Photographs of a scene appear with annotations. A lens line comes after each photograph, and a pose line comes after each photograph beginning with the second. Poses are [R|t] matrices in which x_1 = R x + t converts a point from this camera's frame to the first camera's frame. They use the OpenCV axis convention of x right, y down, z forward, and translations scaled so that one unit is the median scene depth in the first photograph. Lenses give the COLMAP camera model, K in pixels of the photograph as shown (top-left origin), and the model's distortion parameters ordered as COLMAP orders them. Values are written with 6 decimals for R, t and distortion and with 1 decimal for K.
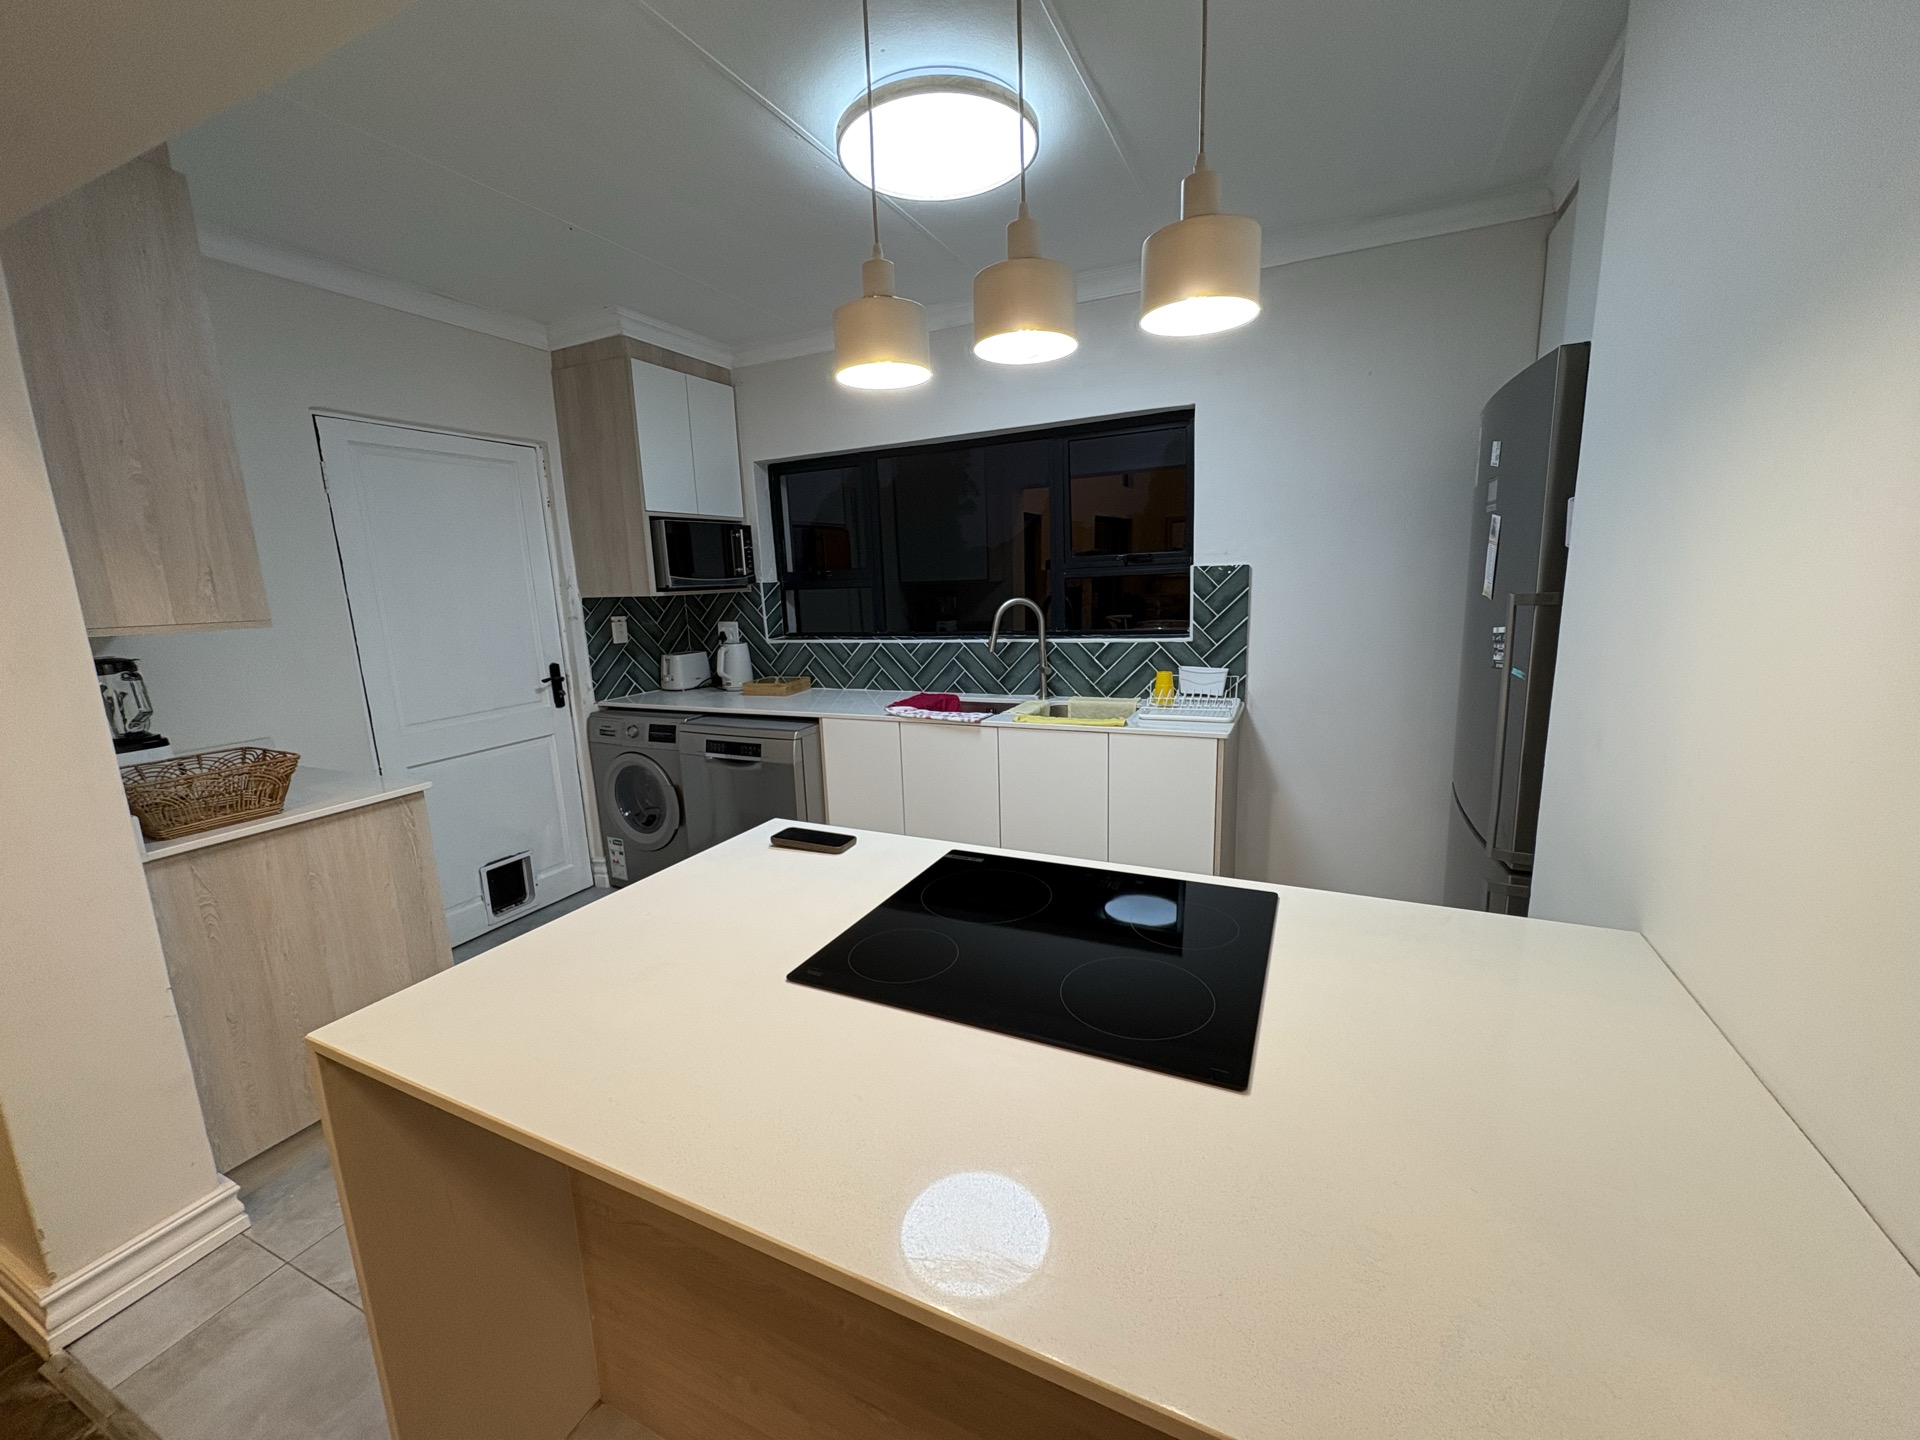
lens RADIAL K [[762.5, 0, 960.0], [0, 762.5, 720.0], [0, 0, 1]] dist [0.001852, -0.000258]
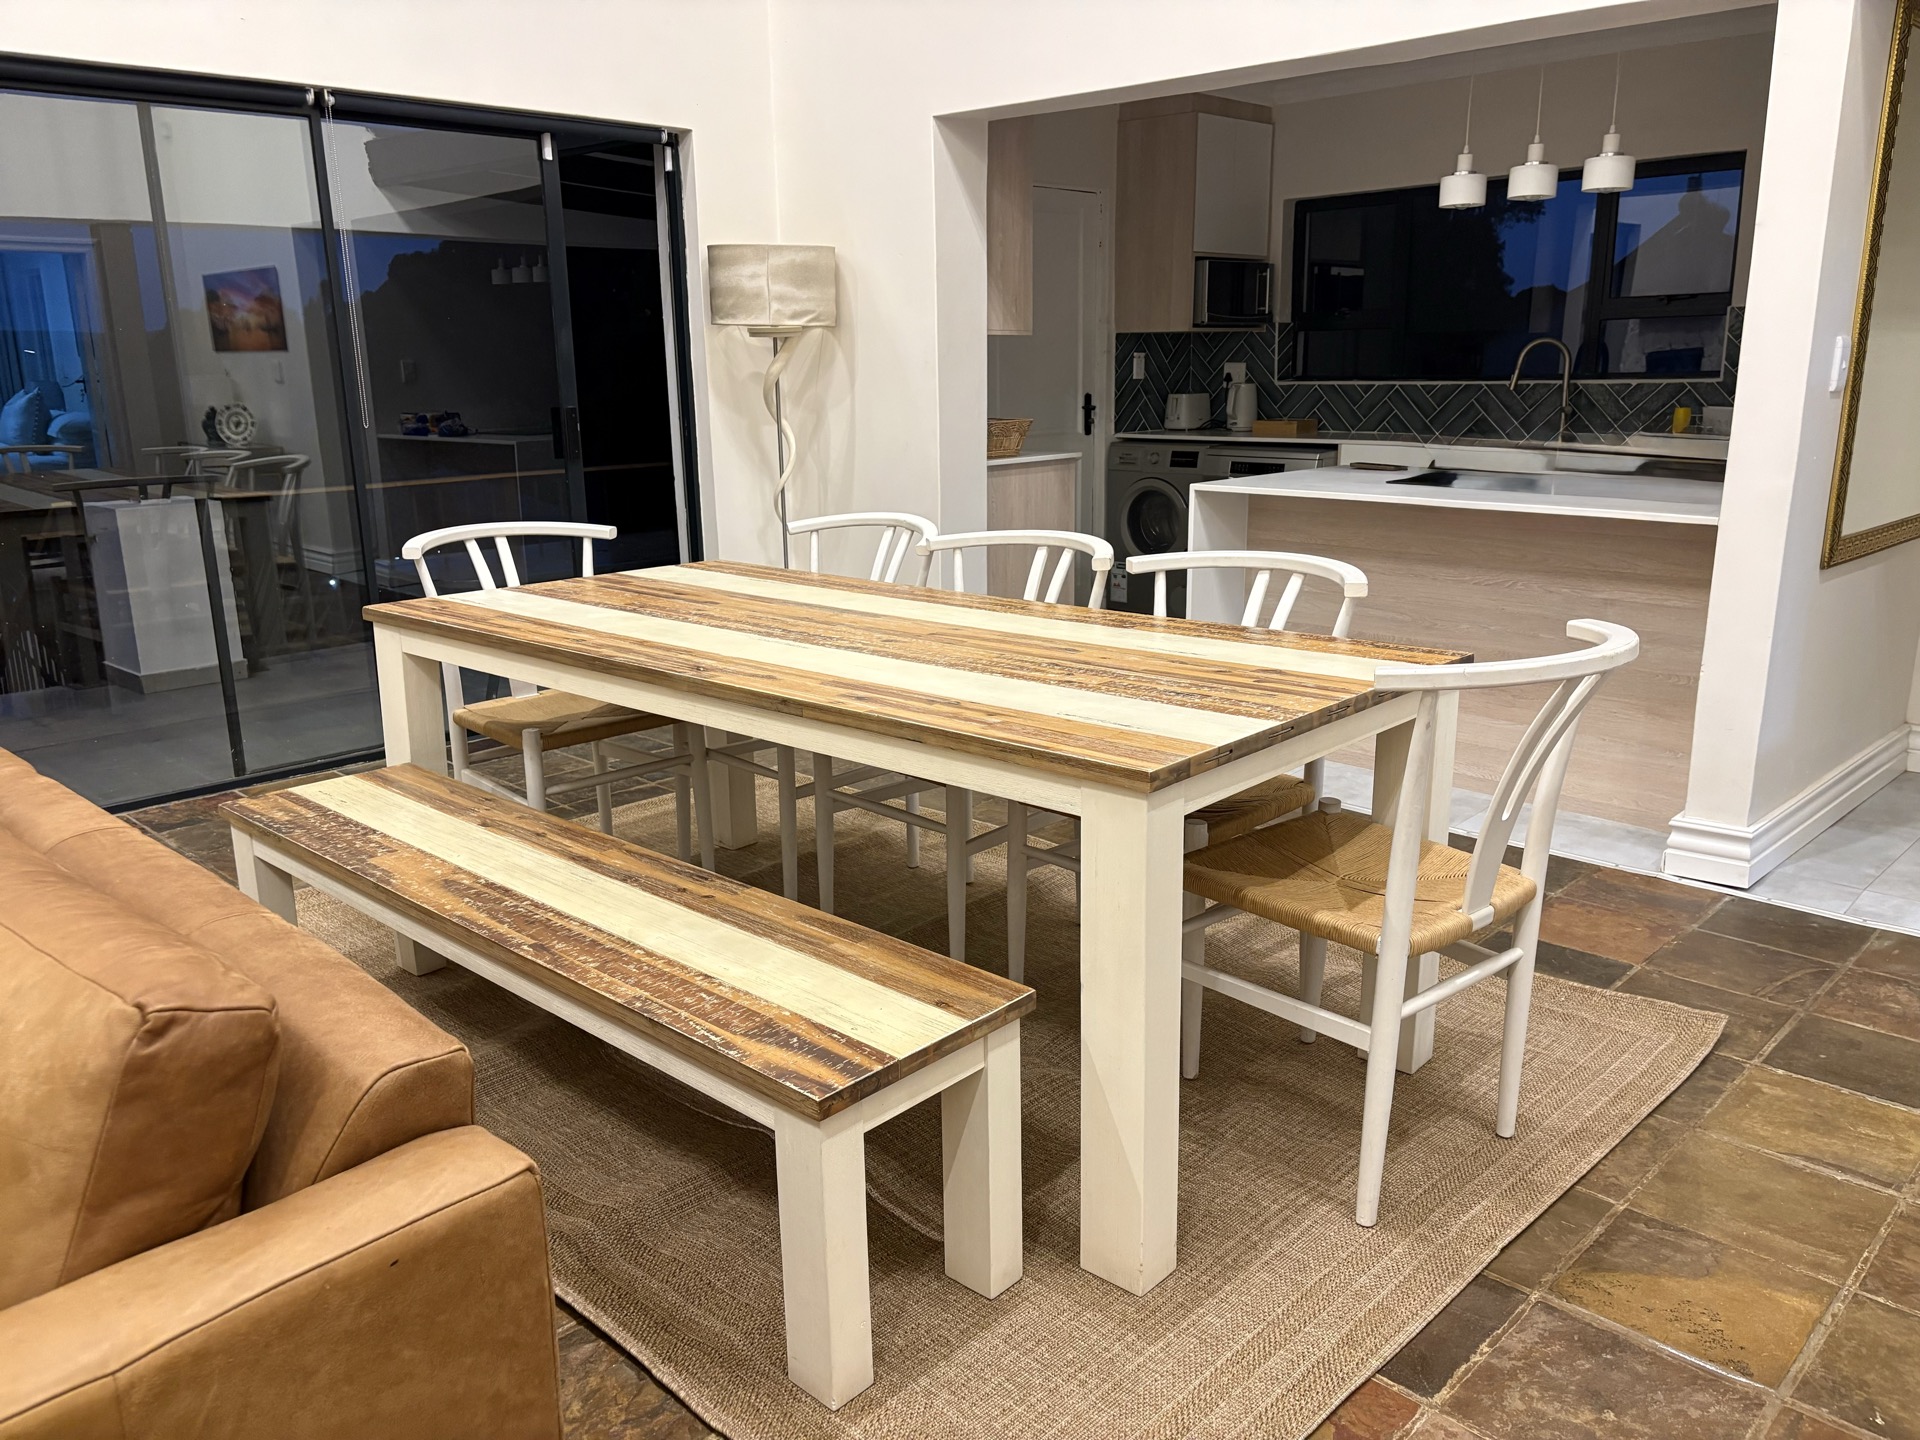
lens RADIAL K [[1485.9, 0, 960.0], [0, 1485.9, 720.0], [0, 0, 1]] dist [0.044157, 0.003932]
pose [[0.945296, 0.101995, -0.309859, 0.006896], [-0.081306, 0.993553, 0.079003, 0.229759], [0.315920, -0.049488, 0.947494, -1.072274]]
